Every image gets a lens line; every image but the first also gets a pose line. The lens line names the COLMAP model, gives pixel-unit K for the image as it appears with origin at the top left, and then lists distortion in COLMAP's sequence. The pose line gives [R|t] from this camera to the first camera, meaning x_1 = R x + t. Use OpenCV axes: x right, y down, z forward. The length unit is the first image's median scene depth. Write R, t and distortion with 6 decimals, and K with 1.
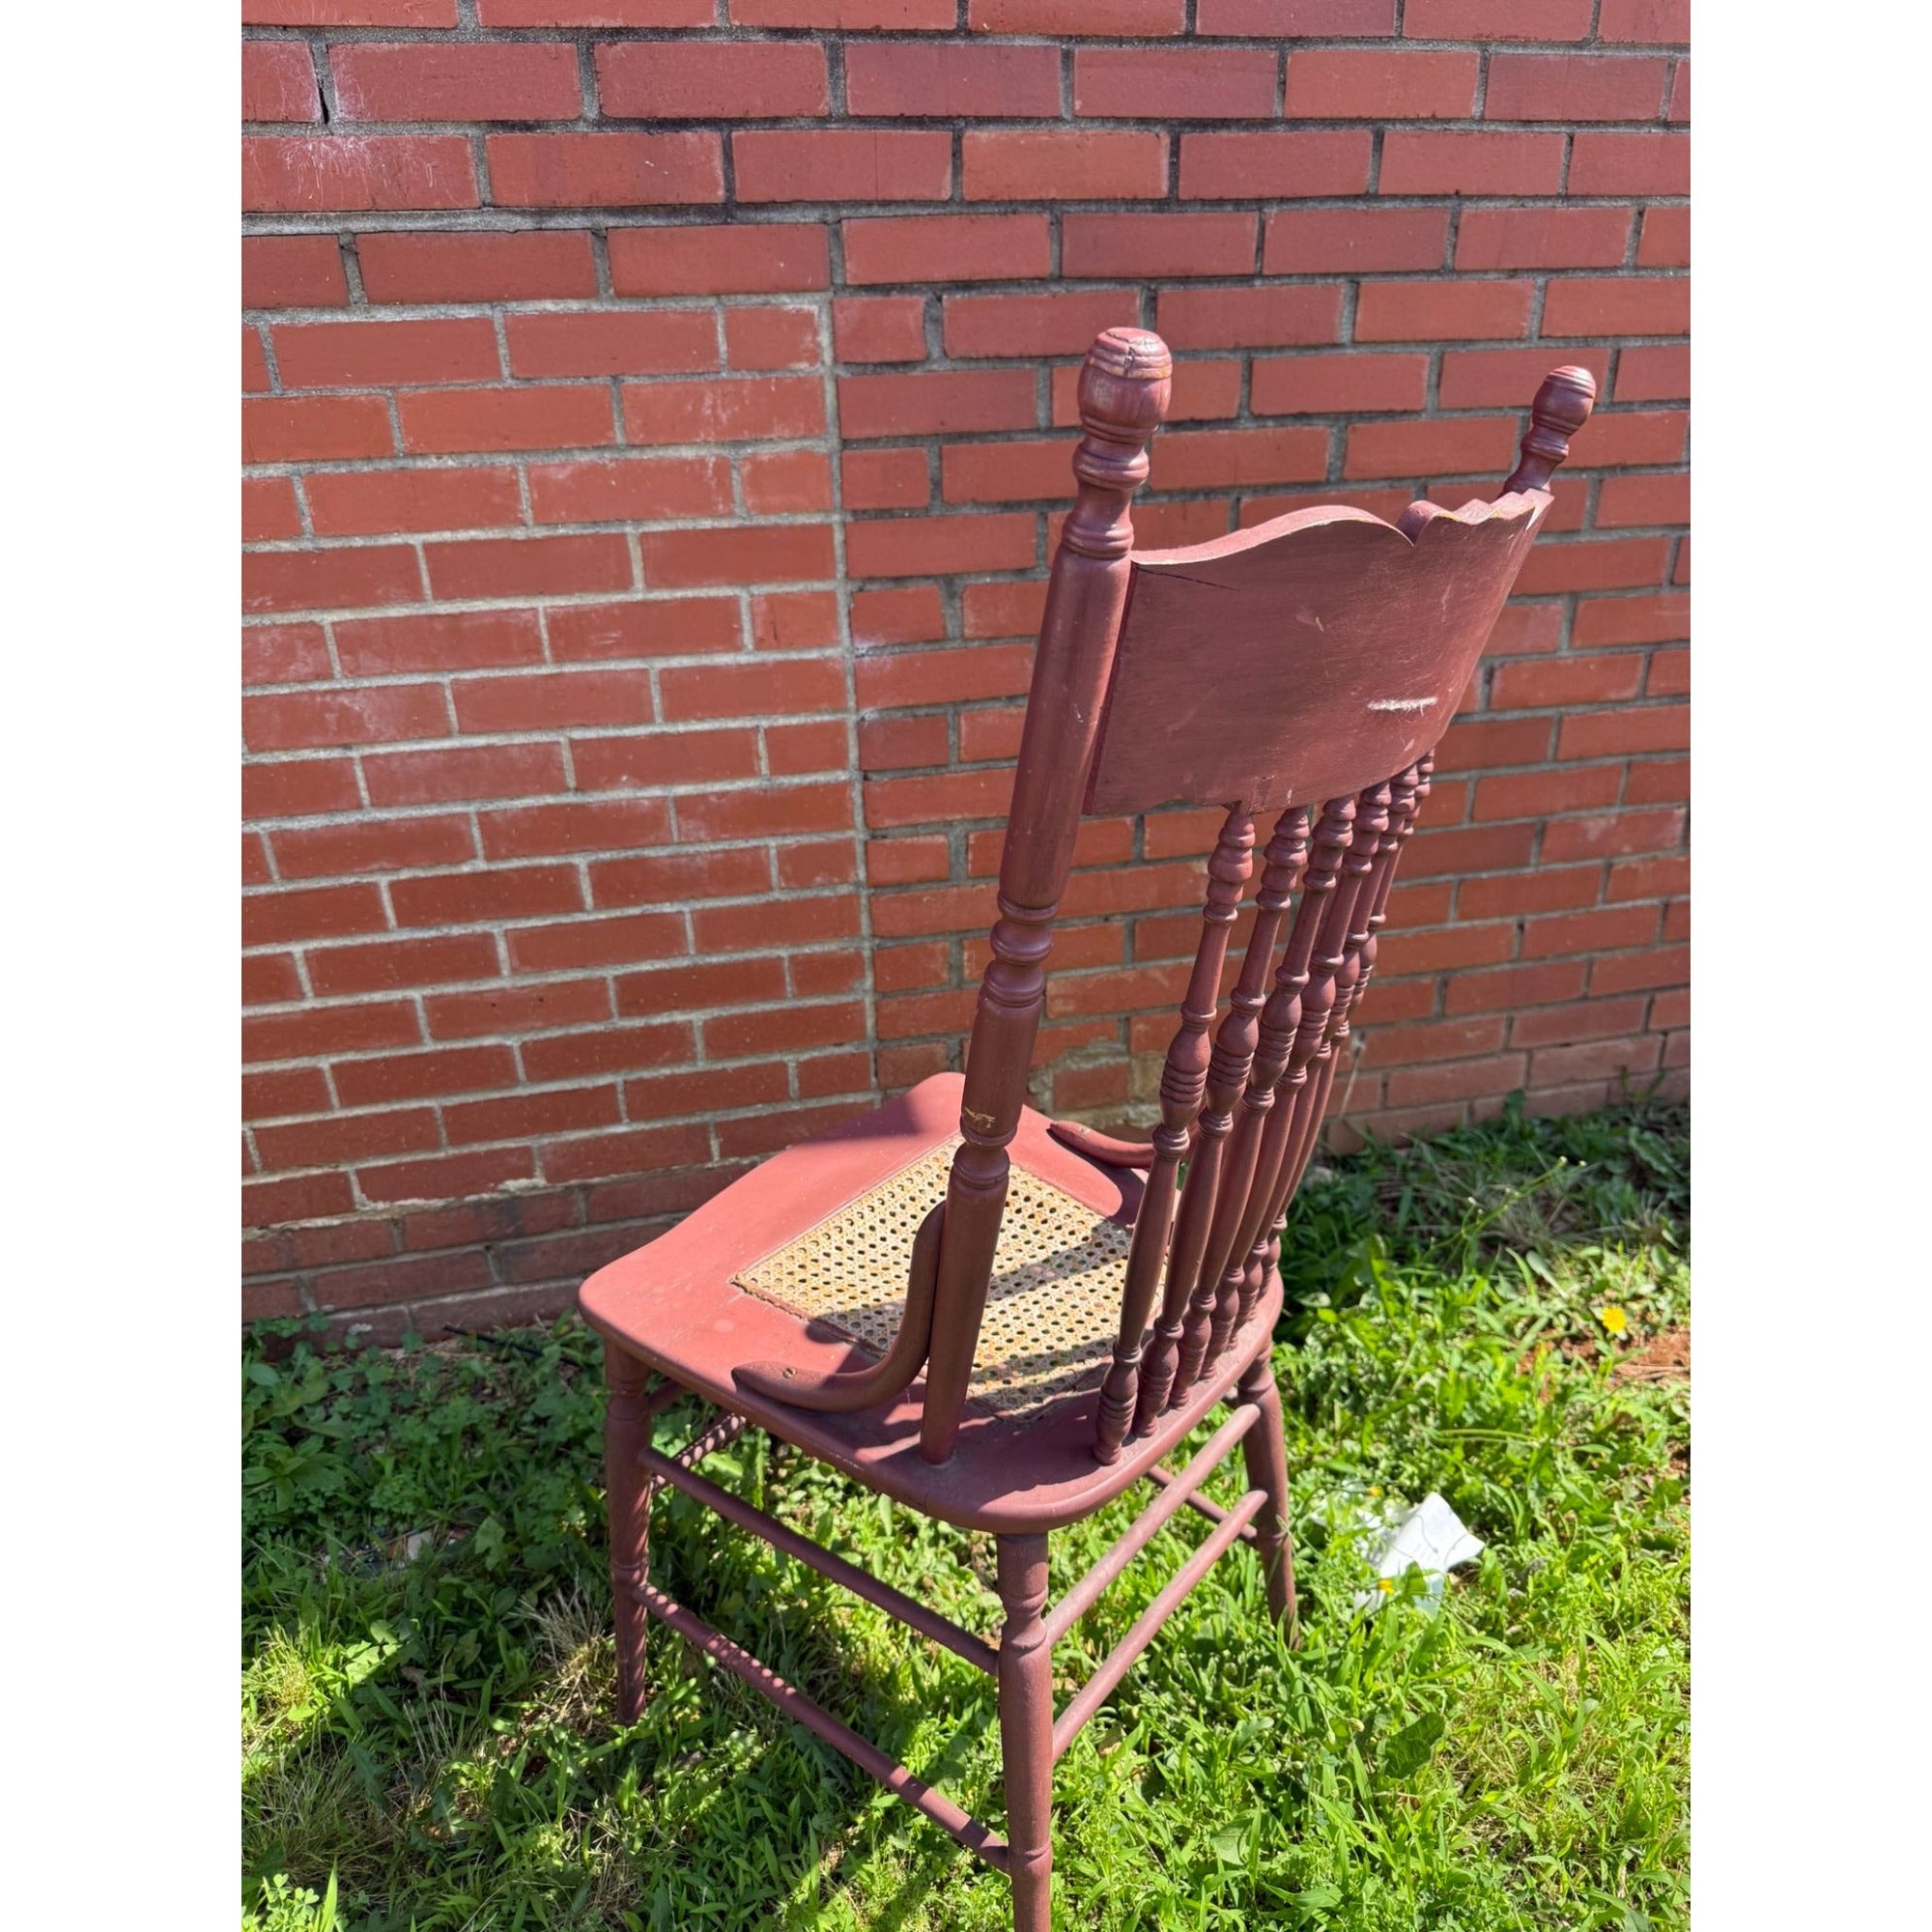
lens RADIAL K [[1381.0, 0, 962.0], [0, 1381.0, 970.5], [0, 0, 1]] dist [0.010022, -0.021124]
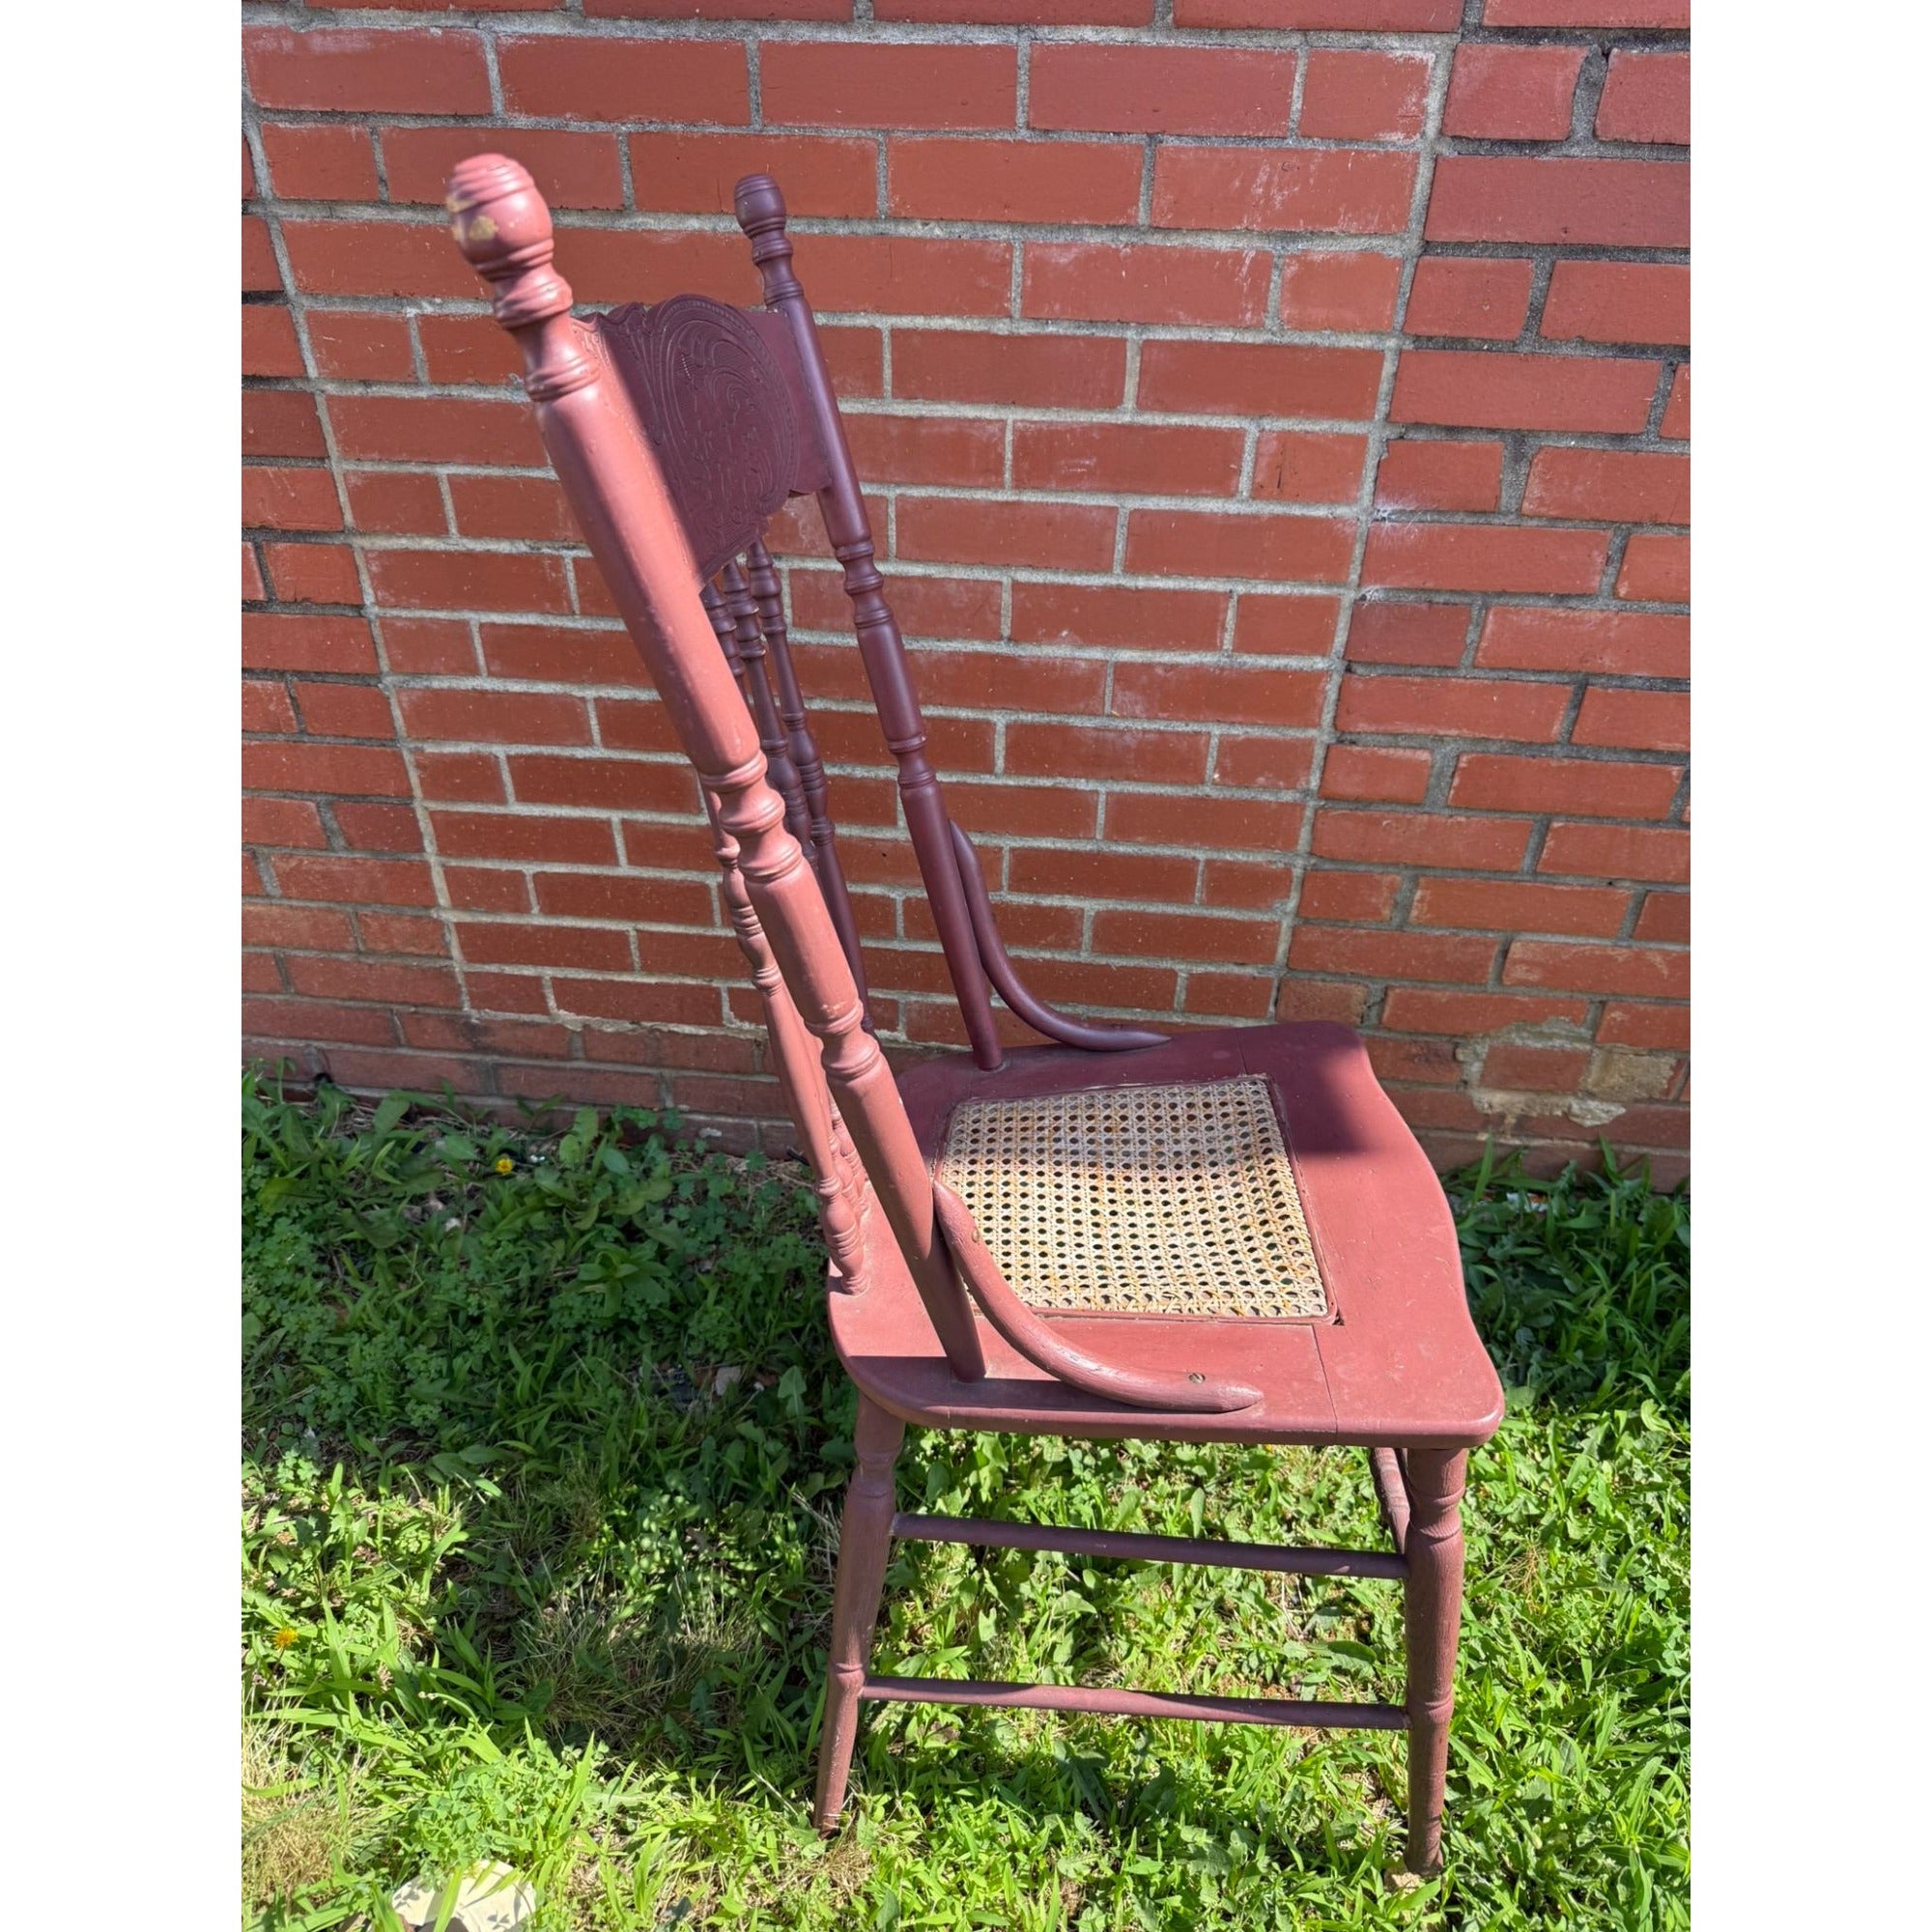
lens RADIAL K [[1381.0, 0, 977.8], [0, 1381.0, 956.6], [0, 0, 1]] dist [0.010022, -0.021124]
pose [[0.948242, 0.214777, -0.233899, -0.057706], [-0.171757, 0.966426, 0.191103, -0.105713], [0.267090, -0.141038, 0.953295, 0.149256]]
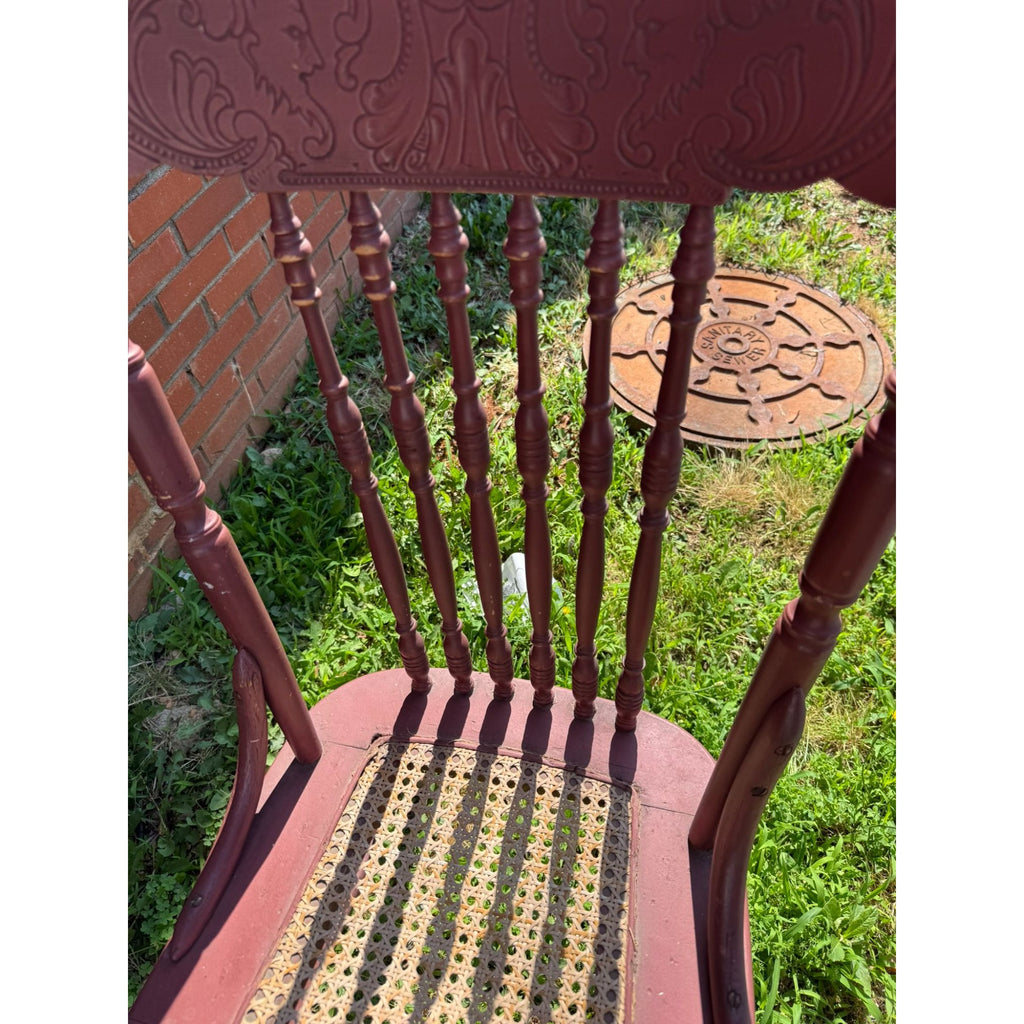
lens RADIAL K [[715.4, 0, 511.3], [0, 715.4, 504.4], [0, 0, 1]] dist [0.039875, -0.058850]
pose [[0.463774, -0.669938, 0.579739, -0.145349], [0.422669, 0.742406, 0.519792, -0.144332], [-0.778630, 0.003972, 0.627471, 0.411954]]
